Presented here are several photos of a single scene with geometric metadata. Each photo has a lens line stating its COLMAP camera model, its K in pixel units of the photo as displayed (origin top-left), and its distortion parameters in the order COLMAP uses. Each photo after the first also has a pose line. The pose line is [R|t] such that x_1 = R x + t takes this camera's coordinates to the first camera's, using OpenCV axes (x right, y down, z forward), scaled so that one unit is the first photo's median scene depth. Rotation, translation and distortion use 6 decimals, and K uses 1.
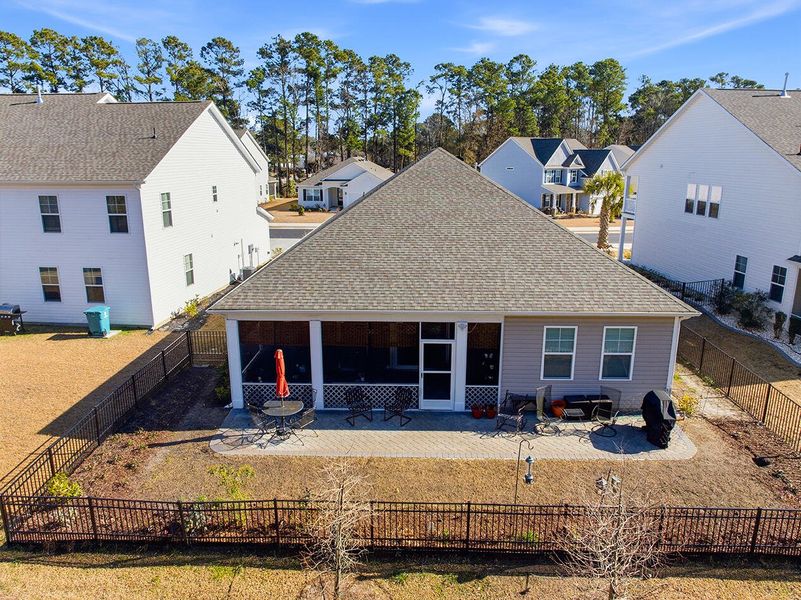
lens RADIAL K [[566.4, 0, 403.2], [0, 566.4, 297.9], [0, 0, 1]] dist [-0.034671, -0.000116]
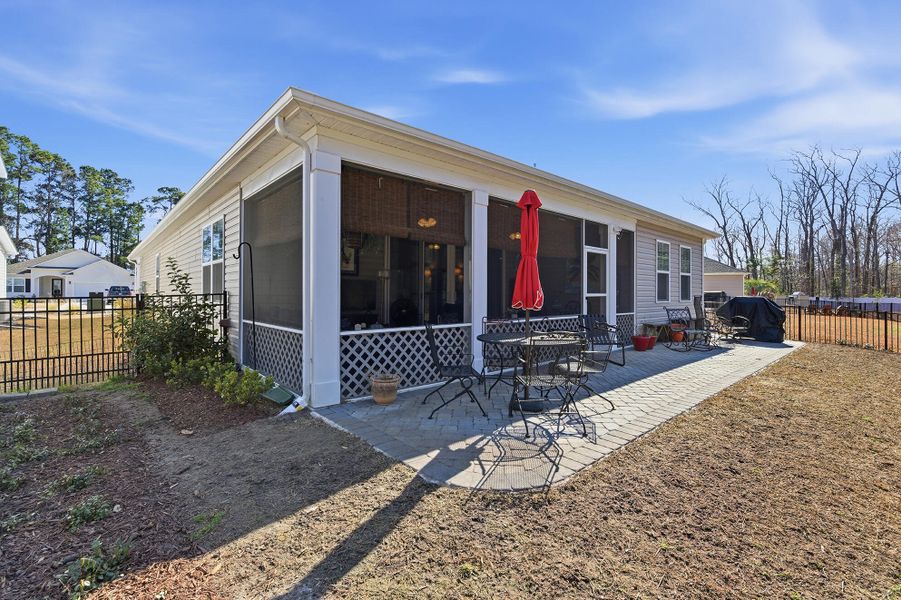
lens RADIAL K [[398.5, 0, 450.6], [0, 398.5, 292.2], [0, 0, 1]] dist [0.001912, 0.000354]
pose [[0.729486, 0.002234, 0.683992, -0.409821], [0.168200, 0.968702, -0.182551, 0.184165], [-0.662993, 0.248216, 0.706279, 0.745703]]
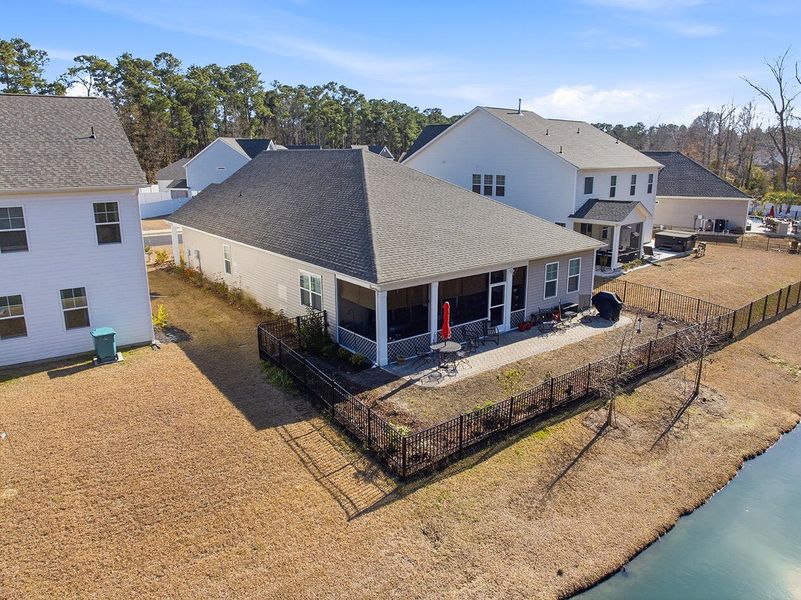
lens RADIAL K [[566.4, 0, 403.2], [0, 566.4, 297.9], [0, 0, 1]] dist [-0.034671, -0.000116]
pose [[0.771059, -0.160698, 0.616153, -0.983248], [0.159585, 0.985518, 0.057326, -0.009824], [-0.616442, 0.054127, 0.785538, 0.014488]]
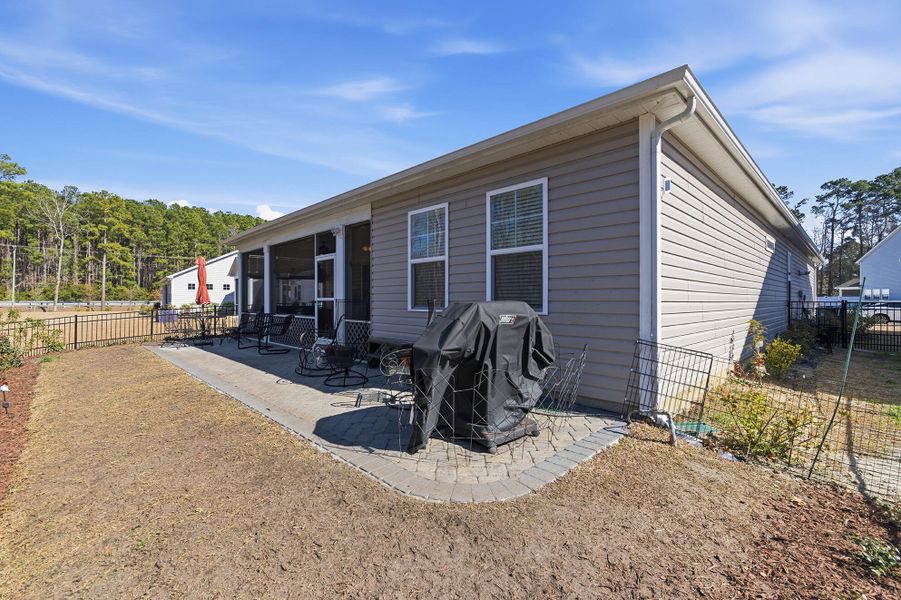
lens RADIAL K [[392.2, 0, 447.4], [0, 392.2, 298.5], [0, 0, 1]] dist [-0.002190, -0.000020]
pose [[0.704862, -0.003872, -0.709334, 0.536584], [-0.175256, 0.968033, -0.179435, 0.191111], [0.687354, 0.250792, 0.681651, 0.733512]]
